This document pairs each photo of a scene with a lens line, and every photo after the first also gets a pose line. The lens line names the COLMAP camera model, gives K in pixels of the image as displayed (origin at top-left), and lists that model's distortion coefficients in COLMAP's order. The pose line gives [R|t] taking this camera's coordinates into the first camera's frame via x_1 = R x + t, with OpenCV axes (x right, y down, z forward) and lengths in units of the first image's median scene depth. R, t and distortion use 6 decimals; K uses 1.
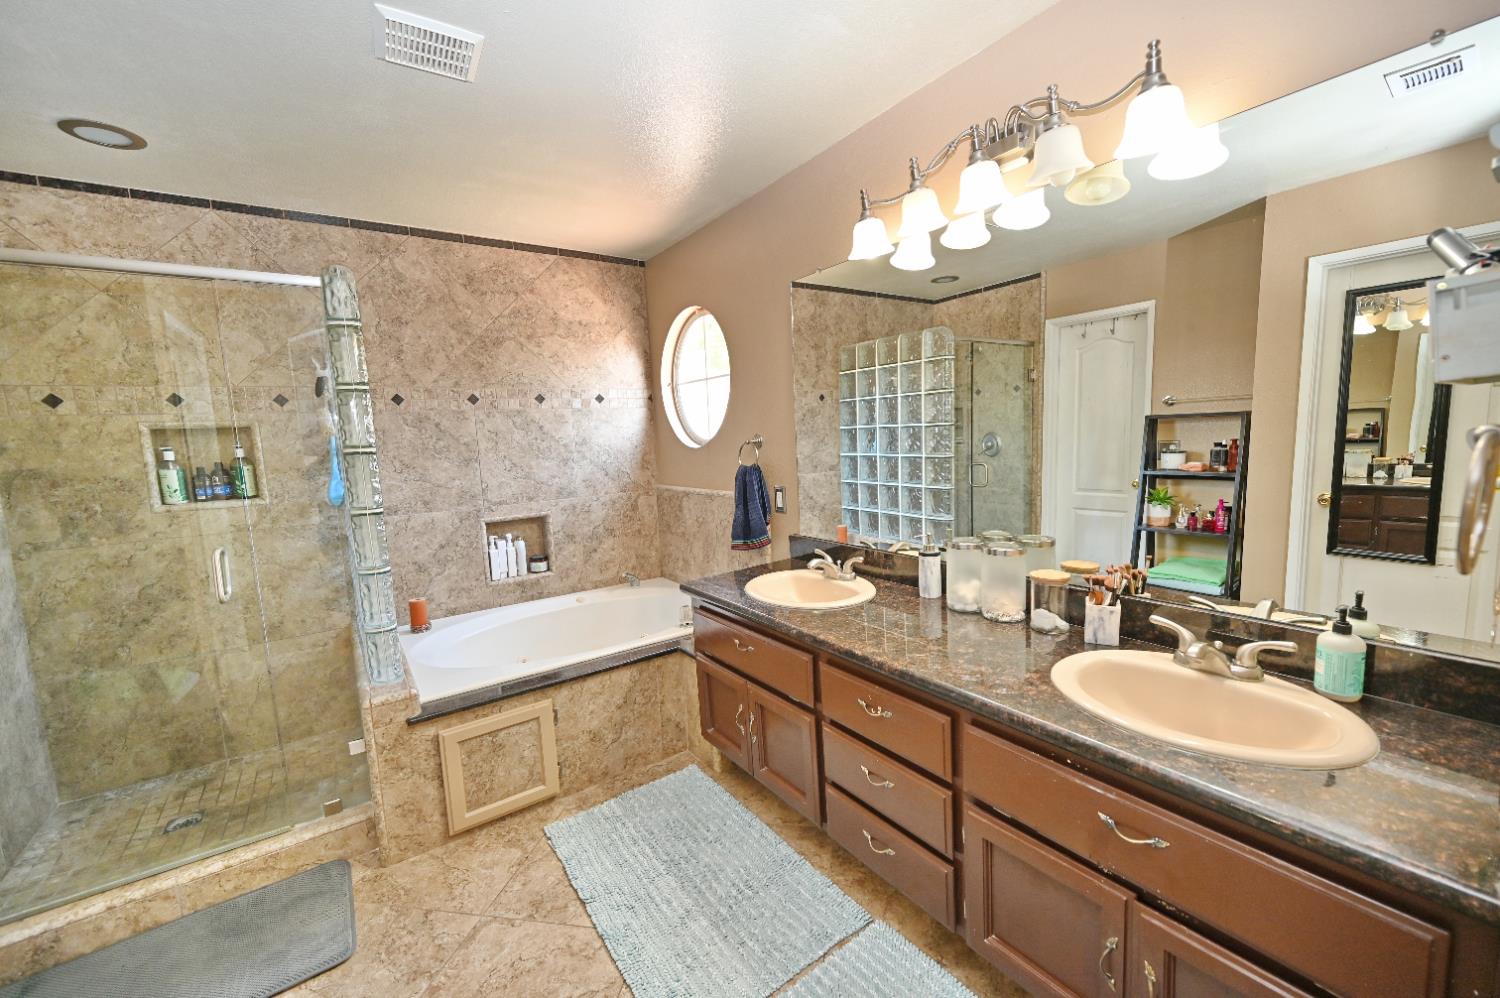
lens RADIAL K [[589.0, 0, 756.7], [0, 589.0, 498.8], [0, 0, 1]] dist [0.003042, 0.000120]
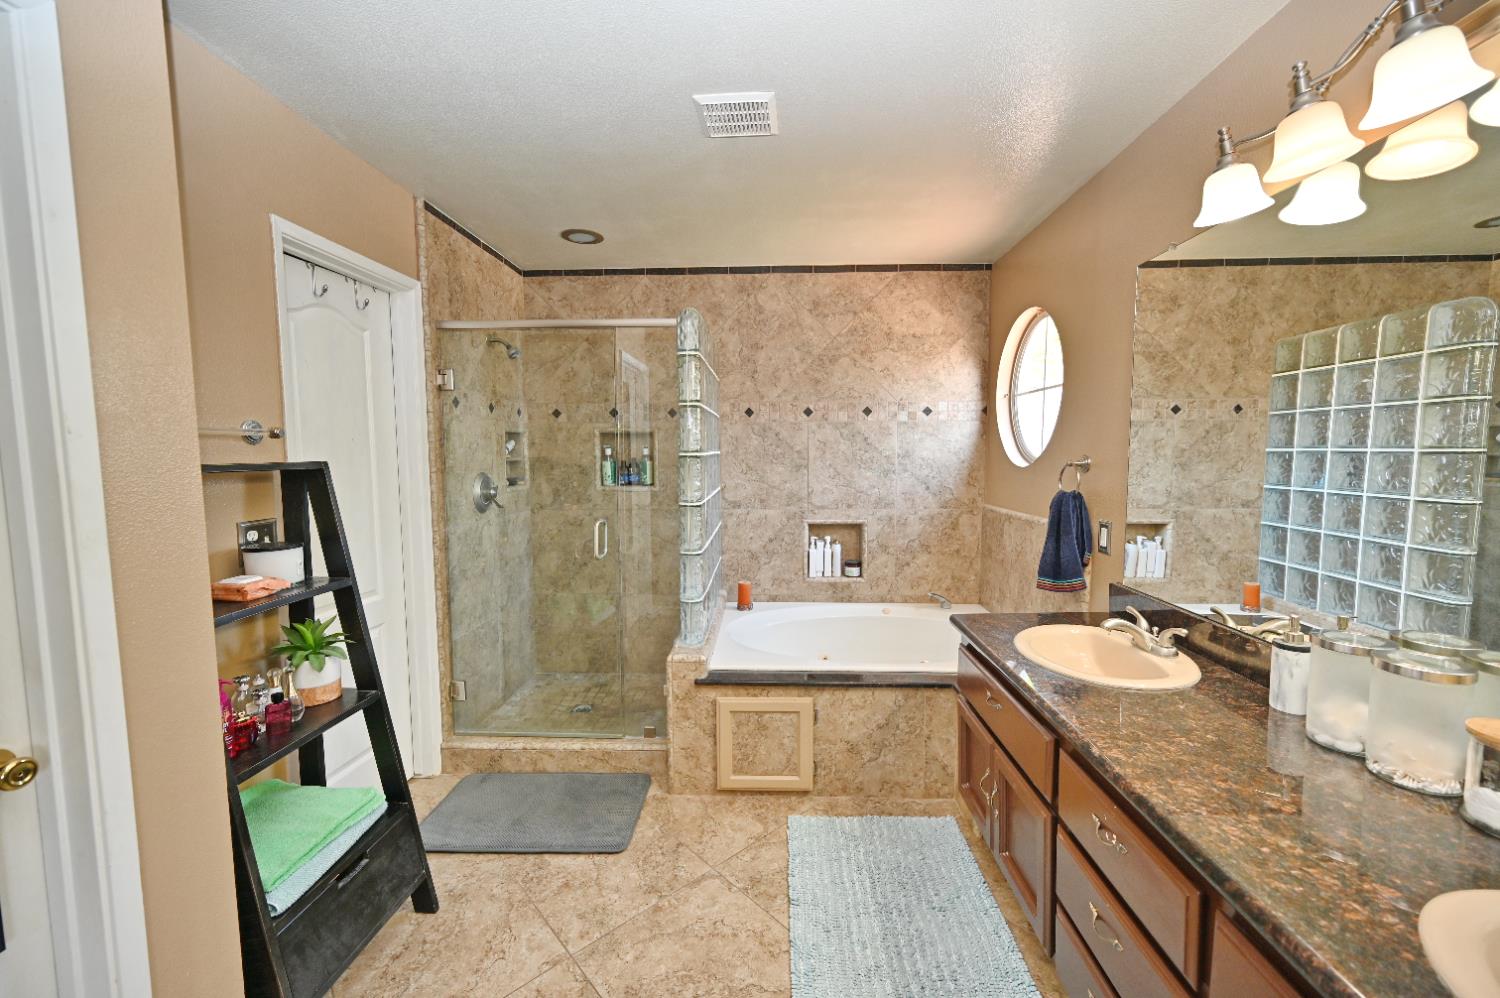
lens RADIAL K [[589.0, 0, 756.7], [0, 589.0, 498.8], [0, 0, 1]] dist [0.003042, 0.000120]
pose [[0.799108, 0.088874, -0.594581, 0.139589], [-0.098967, 0.994967, 0.015711, -0.016951], [0.592985, 0.046289, 0.803882, 0.069970]]
